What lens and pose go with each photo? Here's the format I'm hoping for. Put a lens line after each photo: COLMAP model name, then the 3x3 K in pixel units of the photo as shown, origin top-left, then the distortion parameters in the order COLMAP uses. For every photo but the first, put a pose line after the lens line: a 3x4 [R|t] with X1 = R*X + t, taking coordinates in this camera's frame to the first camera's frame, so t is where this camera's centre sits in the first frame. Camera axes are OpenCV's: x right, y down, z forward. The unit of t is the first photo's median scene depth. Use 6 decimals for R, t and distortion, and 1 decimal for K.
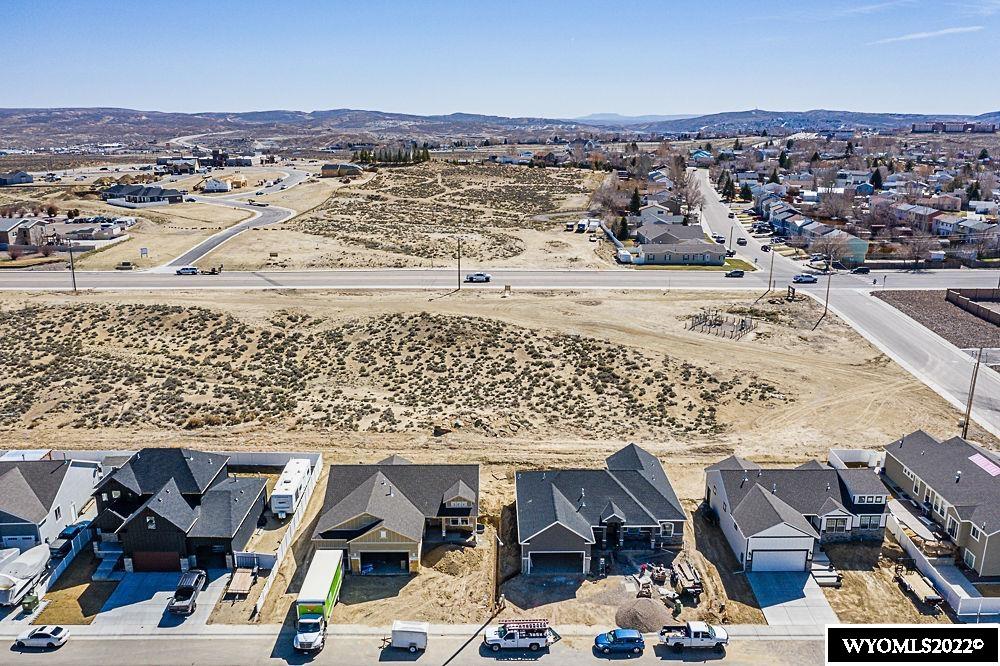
lens RADIAL K [[785.5, 0, 496.7], [0, 785.5, 332.9], [0, 0, 1]] dist [-0.026189, 0.006782]
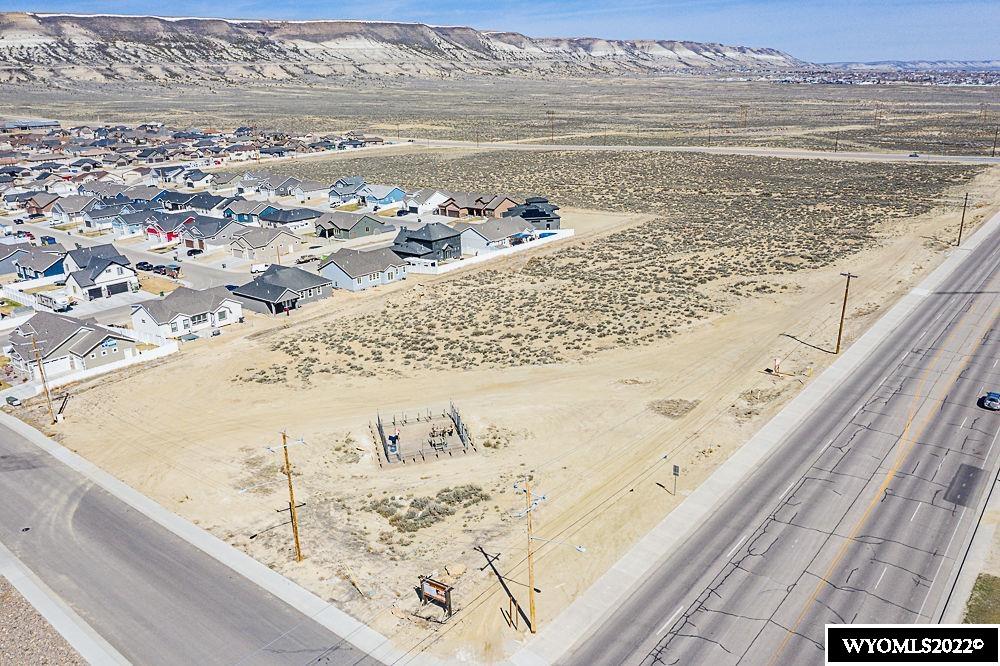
lens RADIAL K [[785.5, 0, 497.1], [0, 785.5, 331.3], [0, 0, 1]] dist [-0.026189, 0.006782]
pose [[-0.632520, 0.251181, -0.732685, 0.741840], [-0.179733, 0.872536, 0.454288, -0.397491], [0.753402, 0.419034, -0.506750, 1.465925]]
